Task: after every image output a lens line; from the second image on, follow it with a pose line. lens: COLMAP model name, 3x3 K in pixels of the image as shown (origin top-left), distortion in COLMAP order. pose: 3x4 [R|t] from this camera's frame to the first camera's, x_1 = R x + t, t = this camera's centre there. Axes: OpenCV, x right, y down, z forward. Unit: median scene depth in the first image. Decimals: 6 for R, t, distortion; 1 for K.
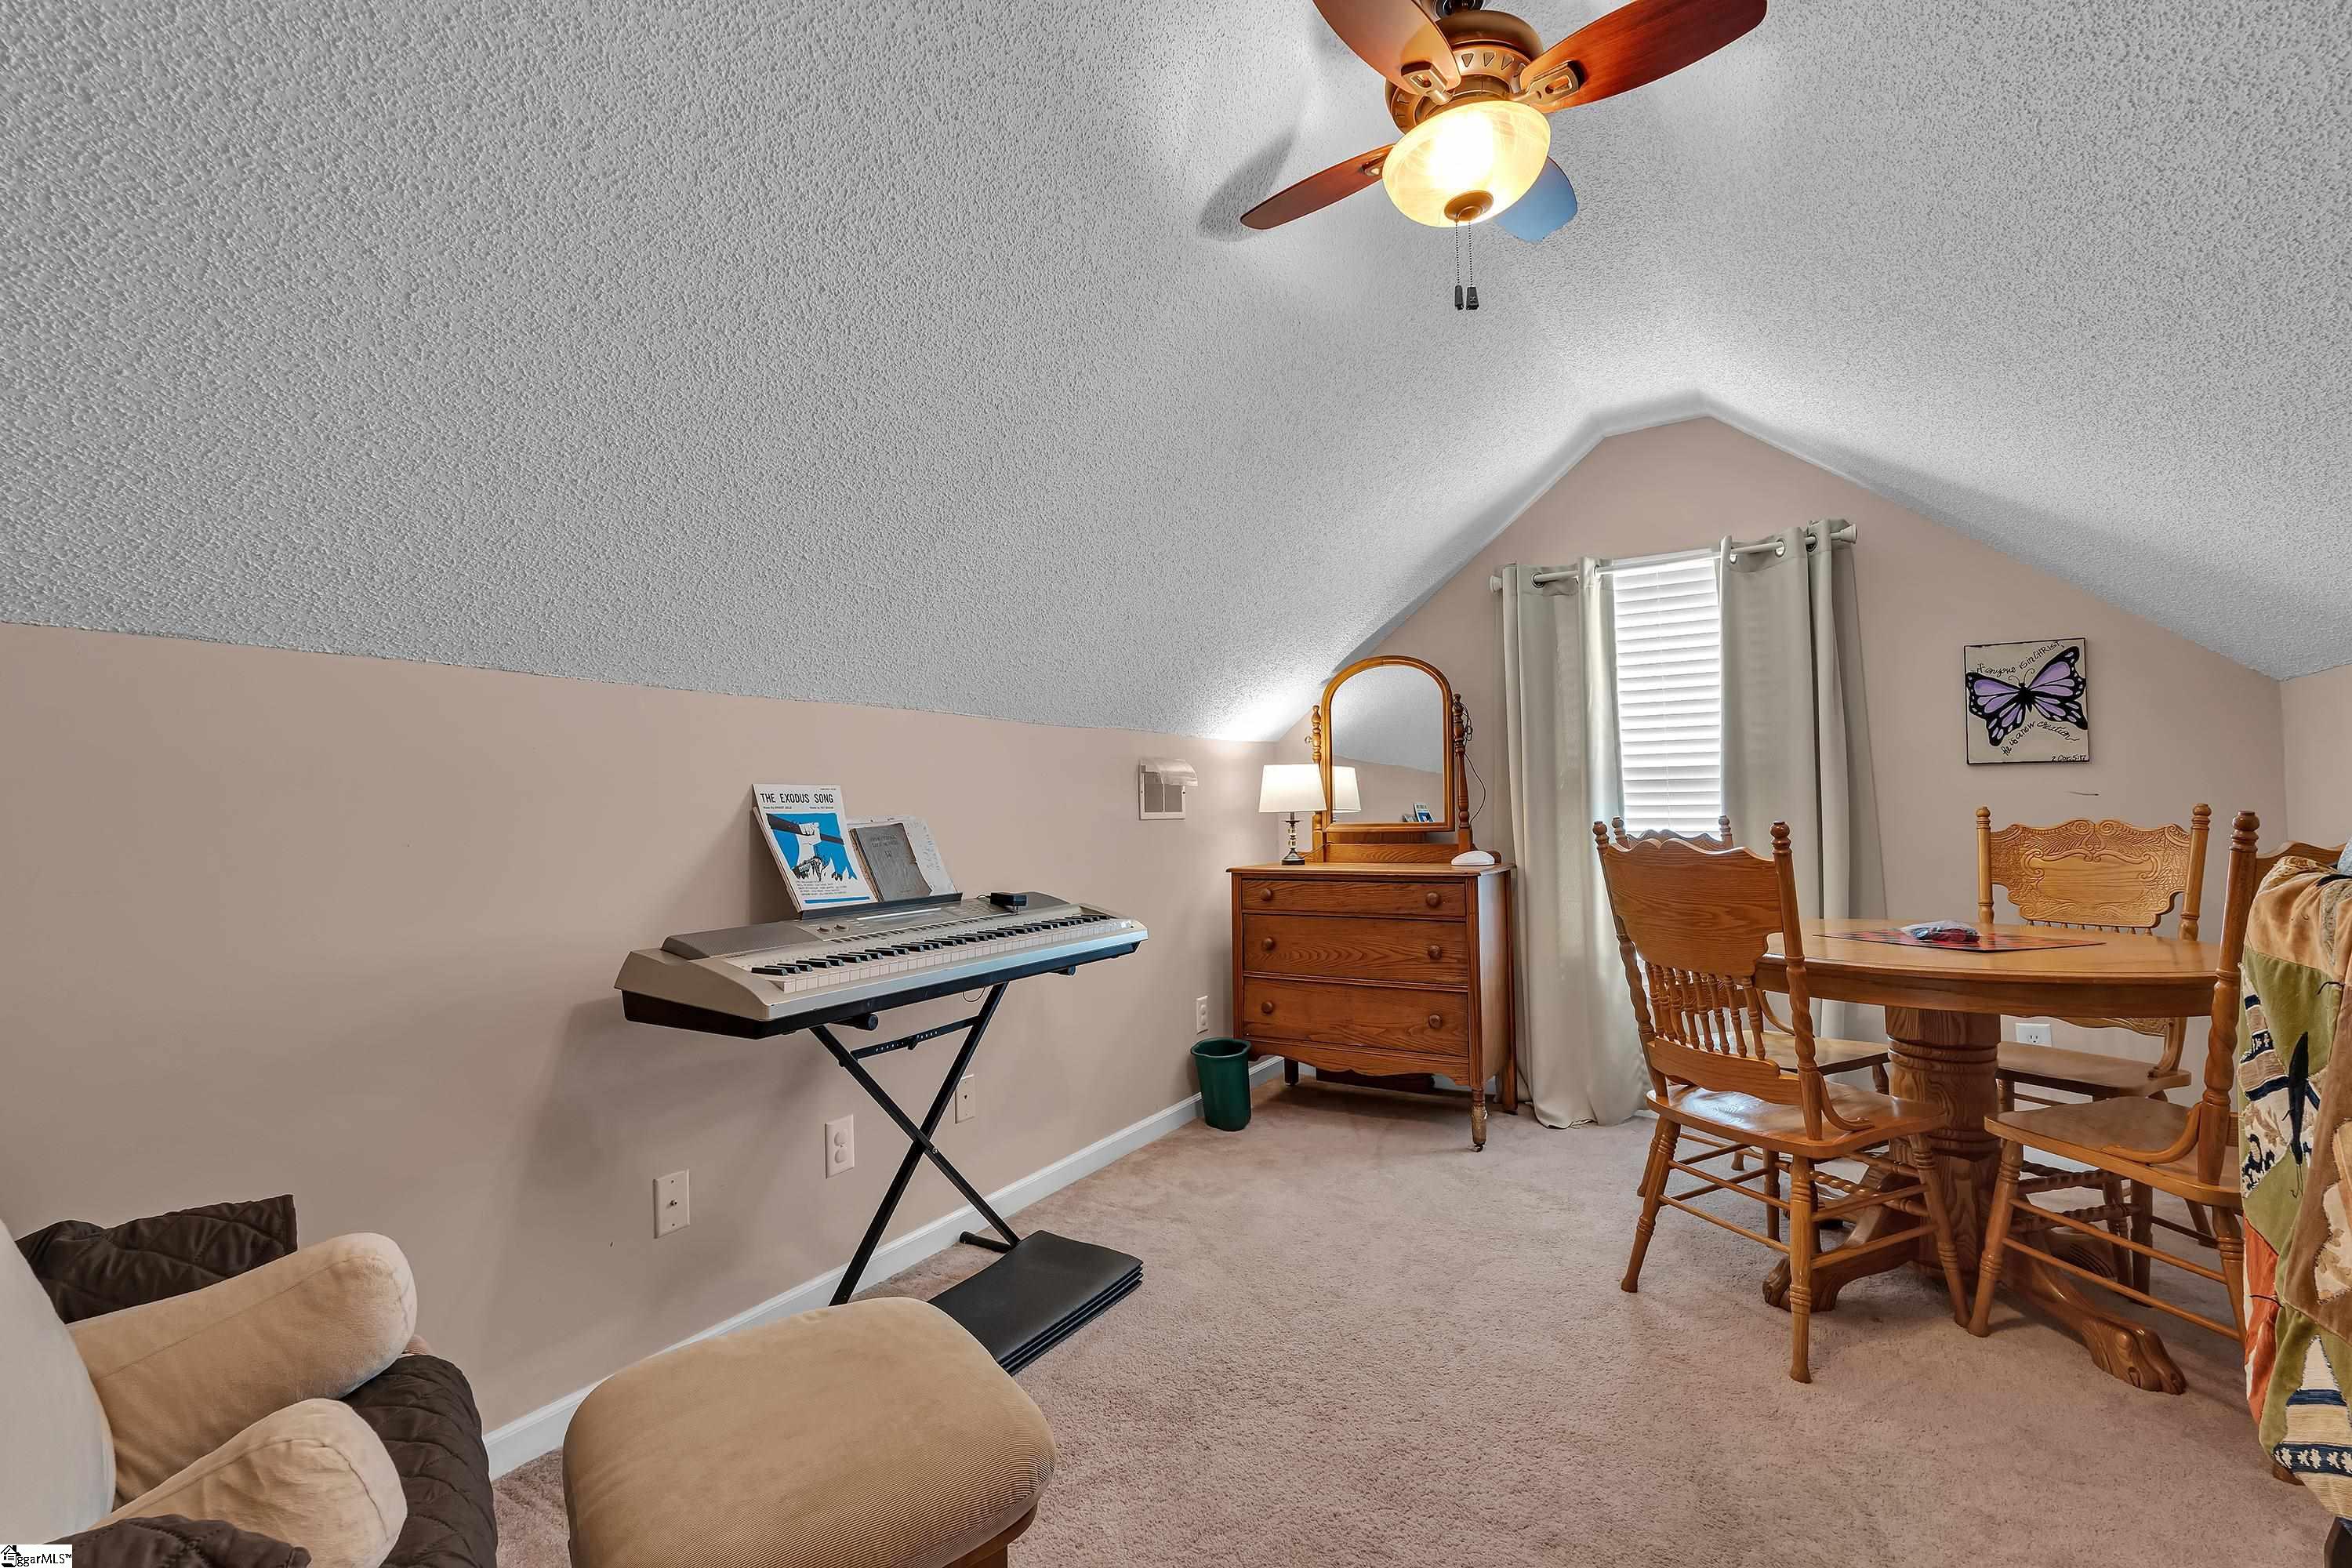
lens RADIAL K [[1028.1, 0, 1176.0], [0, 1028.1, 784.0], [0, 0, 1]] dist [-0.001604, -0.000104]
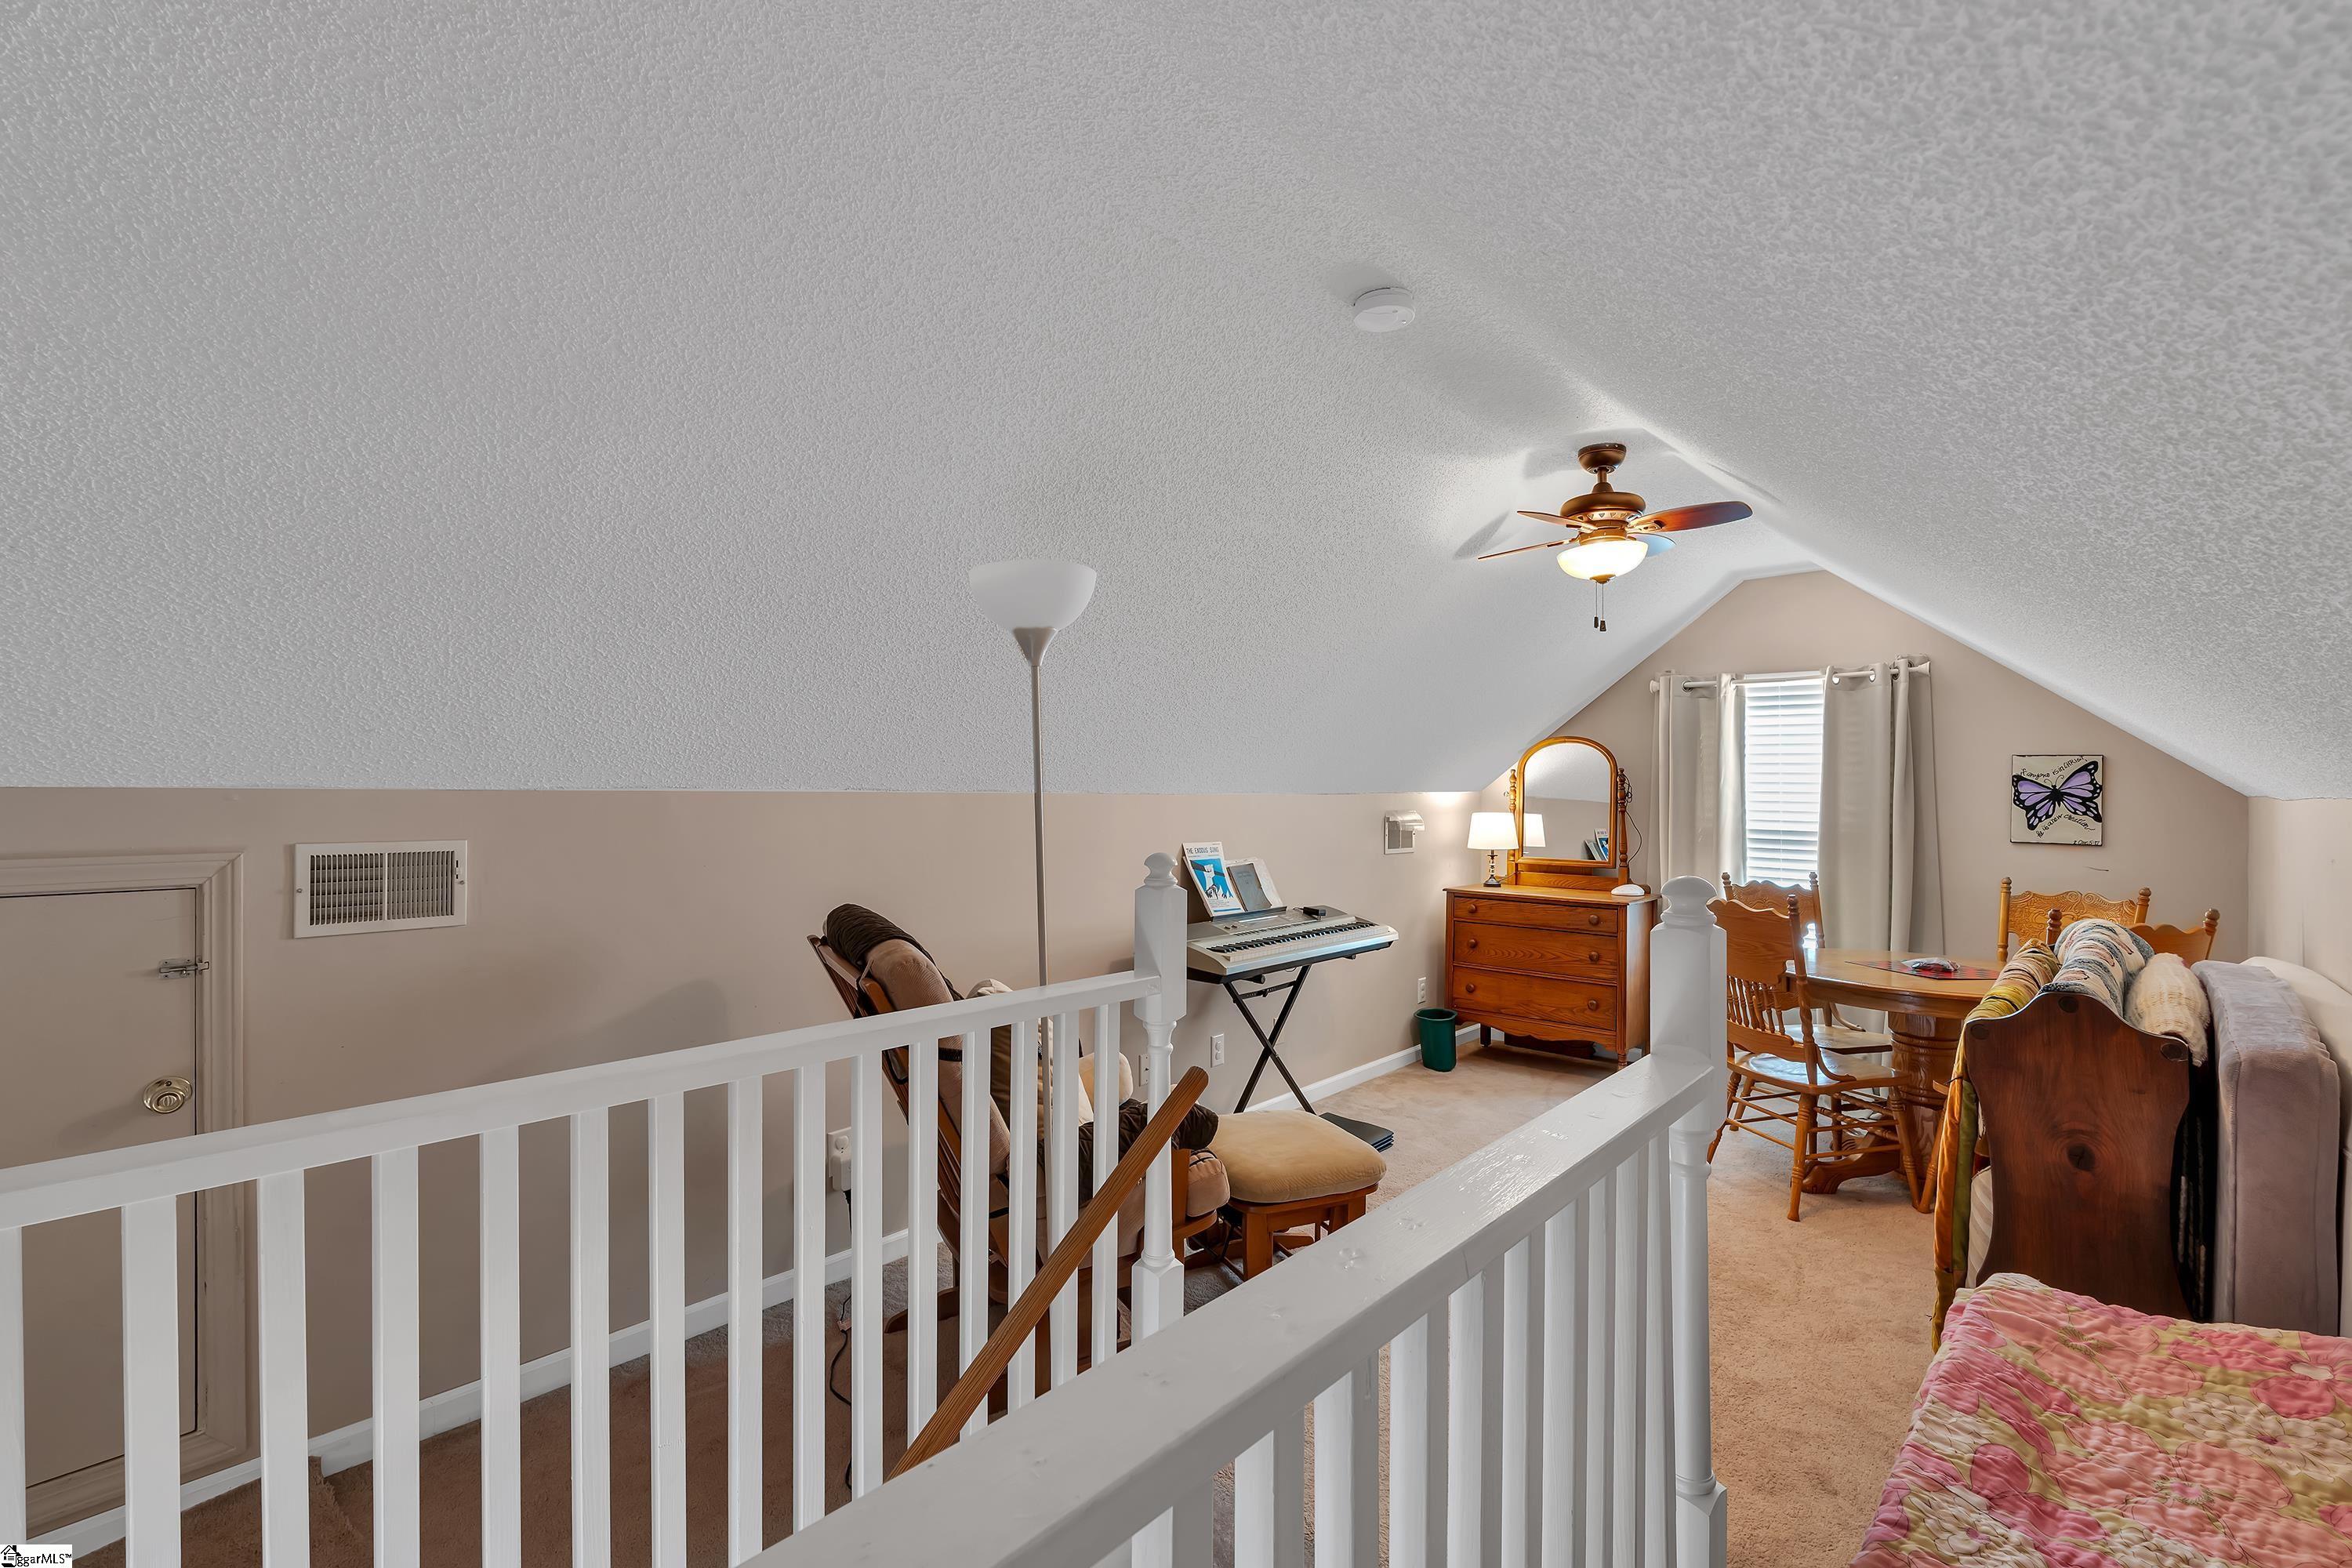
lens RADIAL K [[1028.1, 0, 1176.0], [0, 1028.1, 784.0], [0, 0, 1]] dist [-0.001604, -0.000104]
pose [[0.983442, 0.027955, -0.179052, -0.074800], [-0.023922, 0.999410, 0.024640, -0.103912], [0.179635, -0.019949, 0.983531, -0.537168]]
